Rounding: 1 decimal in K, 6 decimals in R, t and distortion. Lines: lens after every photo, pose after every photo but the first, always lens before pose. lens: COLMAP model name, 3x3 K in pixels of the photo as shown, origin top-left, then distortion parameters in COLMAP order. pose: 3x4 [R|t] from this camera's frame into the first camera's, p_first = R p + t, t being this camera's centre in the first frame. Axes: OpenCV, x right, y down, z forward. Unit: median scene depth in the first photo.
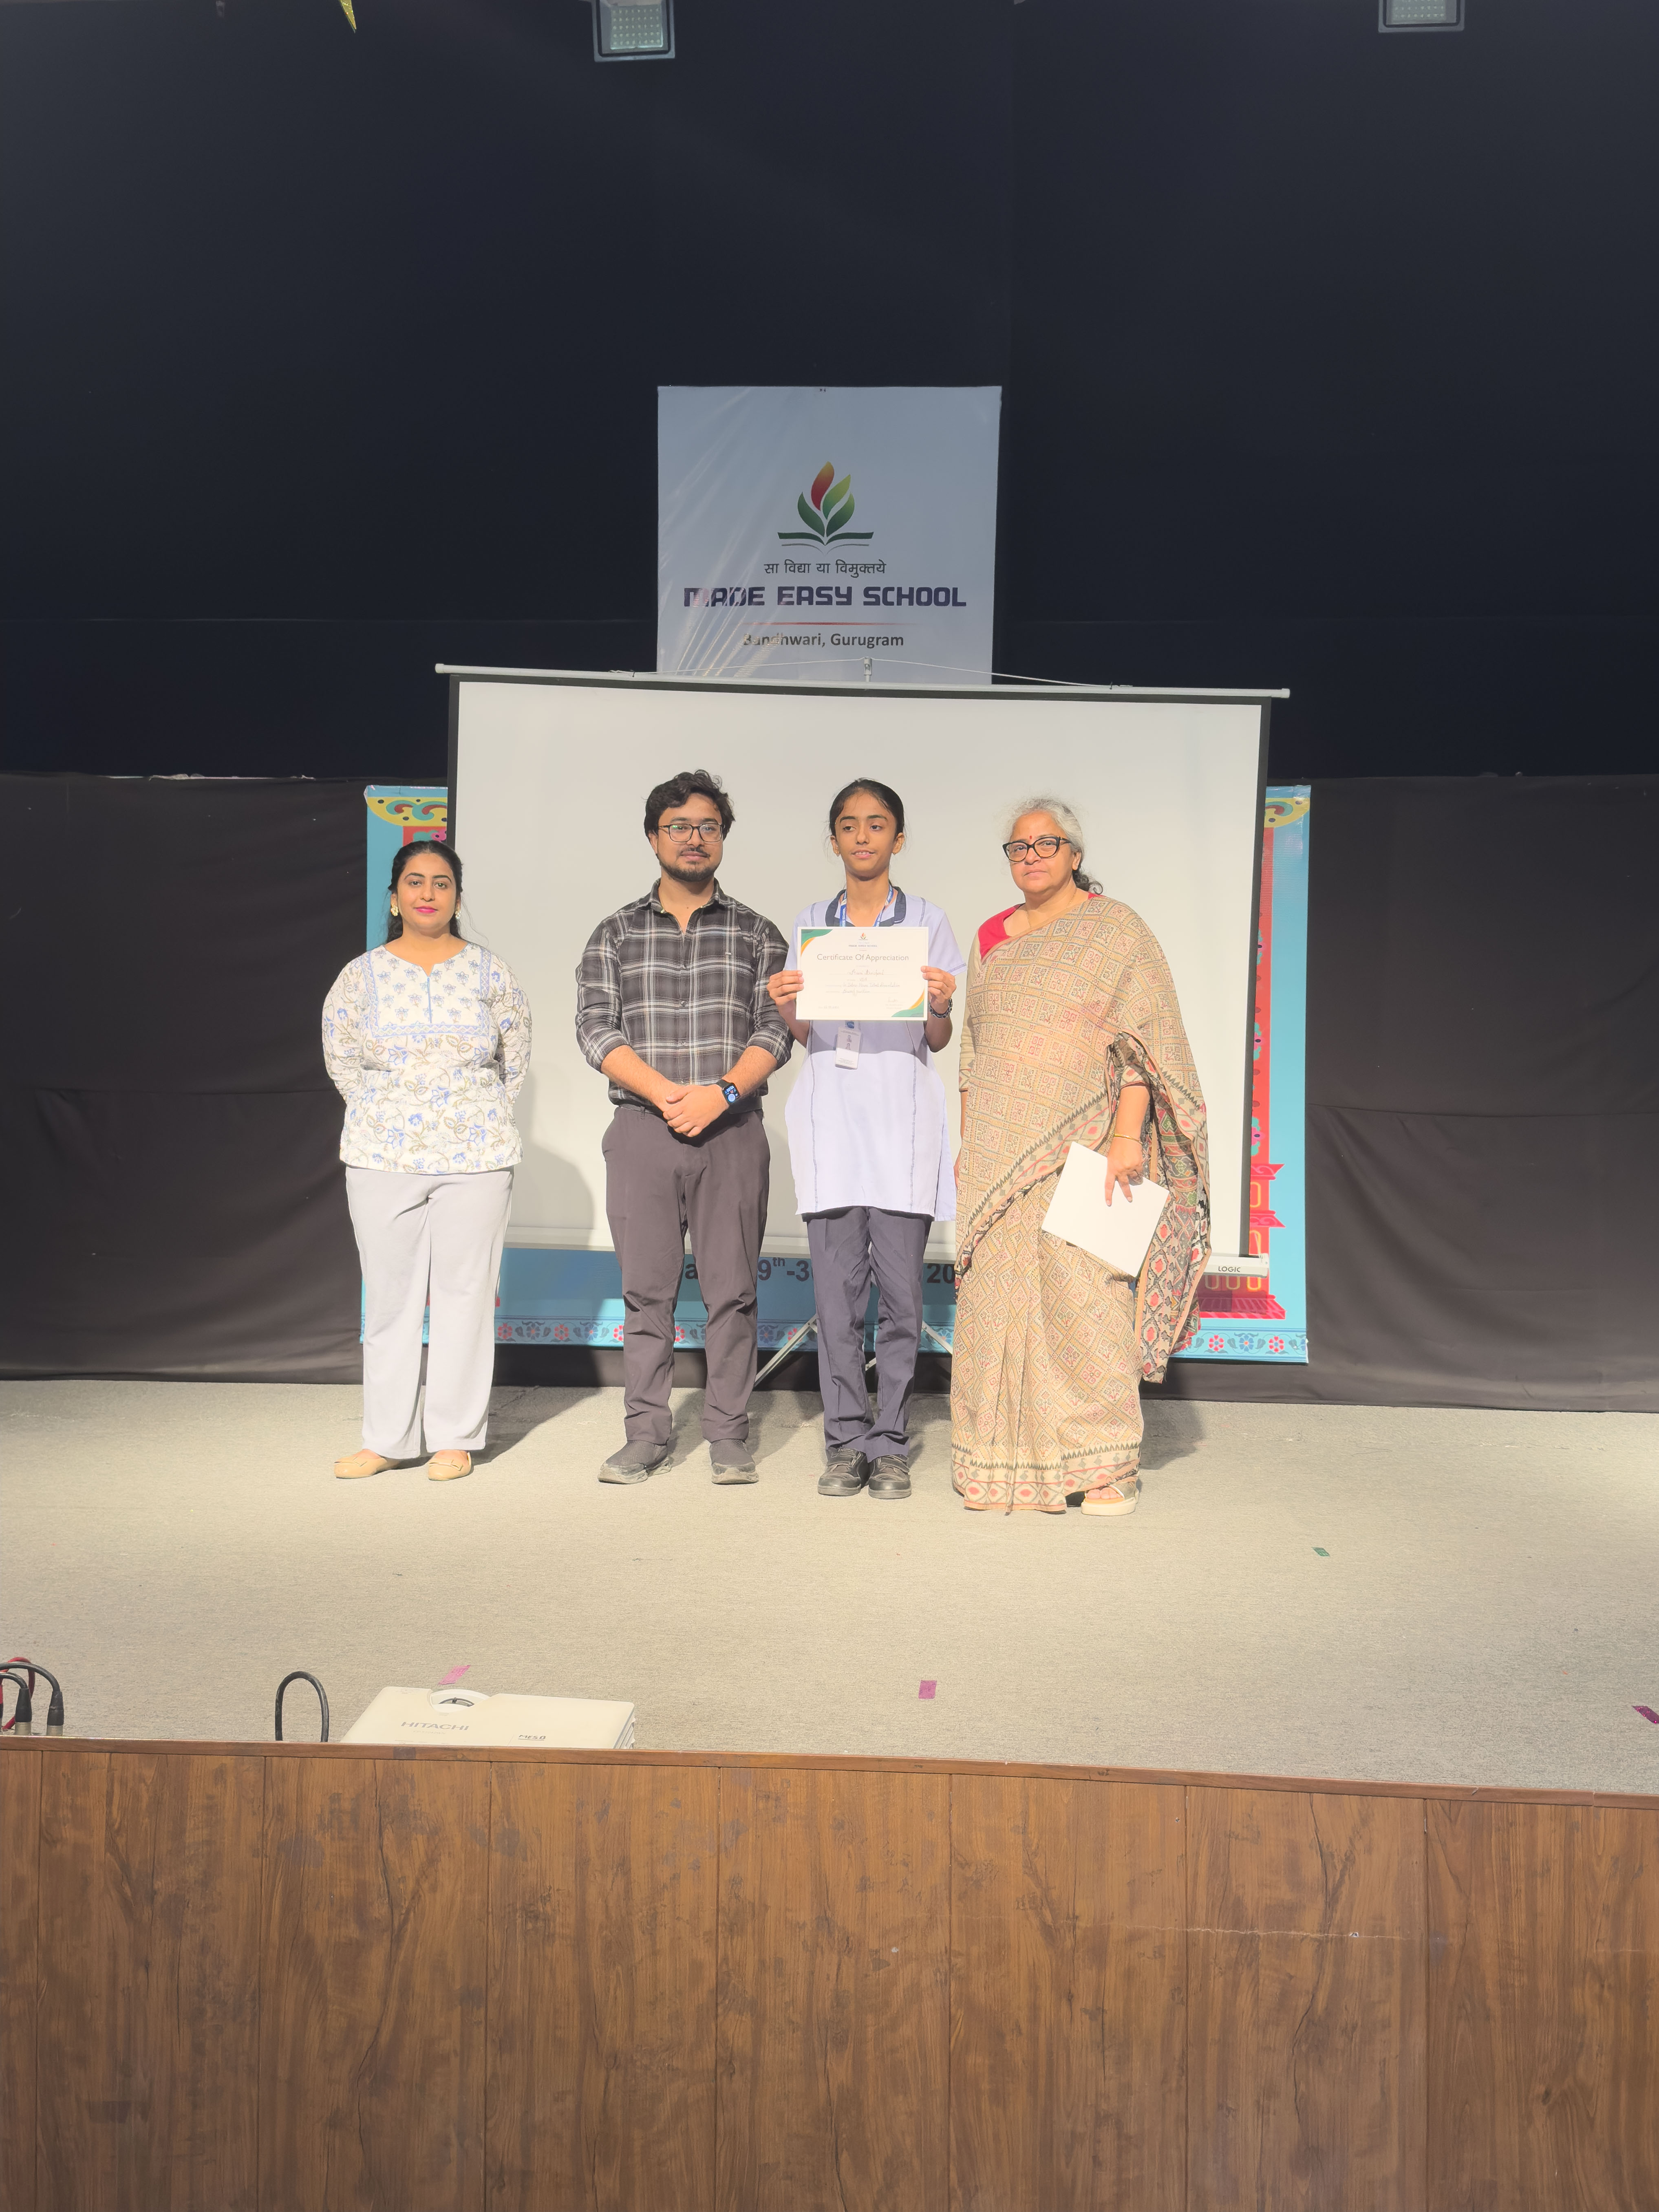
lens RADIAL K [[2370.6, 0, 829.5], [0, 2370.6, 1106.0], [0, 0, 1]] dist [0.226503, -0.560584]
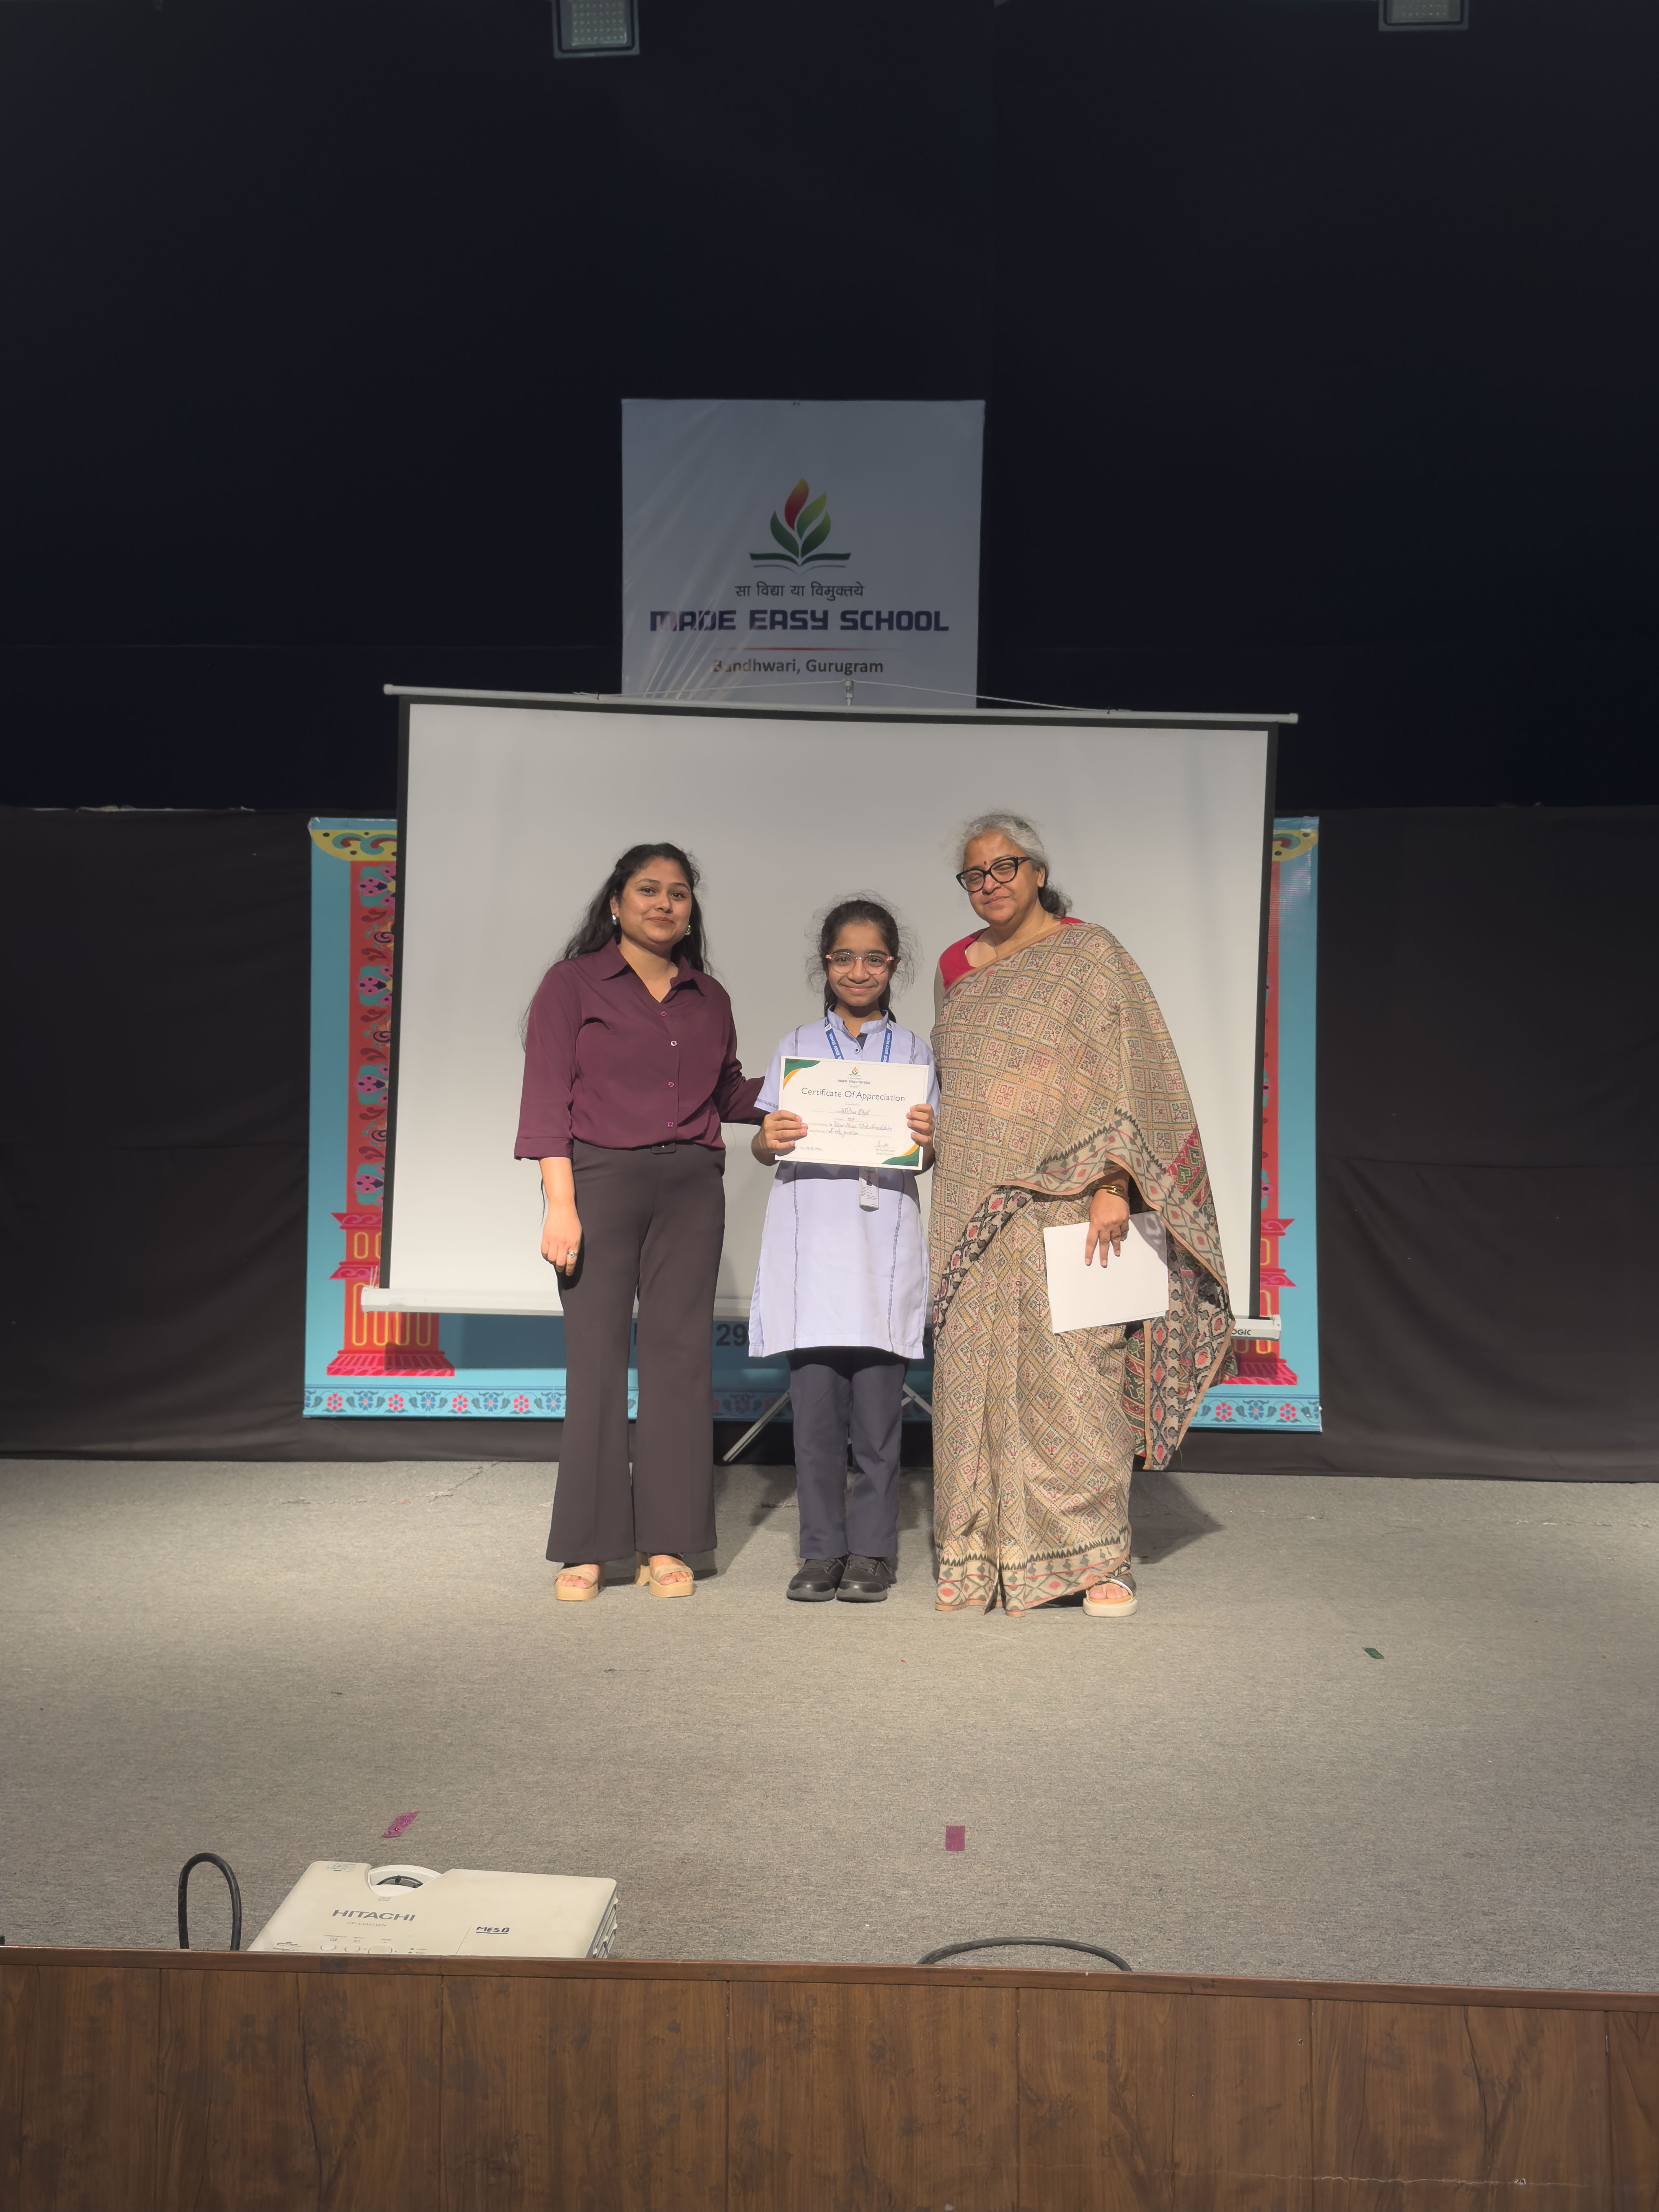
lens RADIAL K [[2369.8, 0, 839.5], [0, 2369.8, 1115.5], [0, 0, 1]] dist [0.200535, -0.475857]
pose [[0.999740, -0.003466, 0.022539, -0.016122], [0.003899, 0.999809, -0.019169, 0.001538], [-0.022468, 0.019252, 0.999562, 0.118796]]
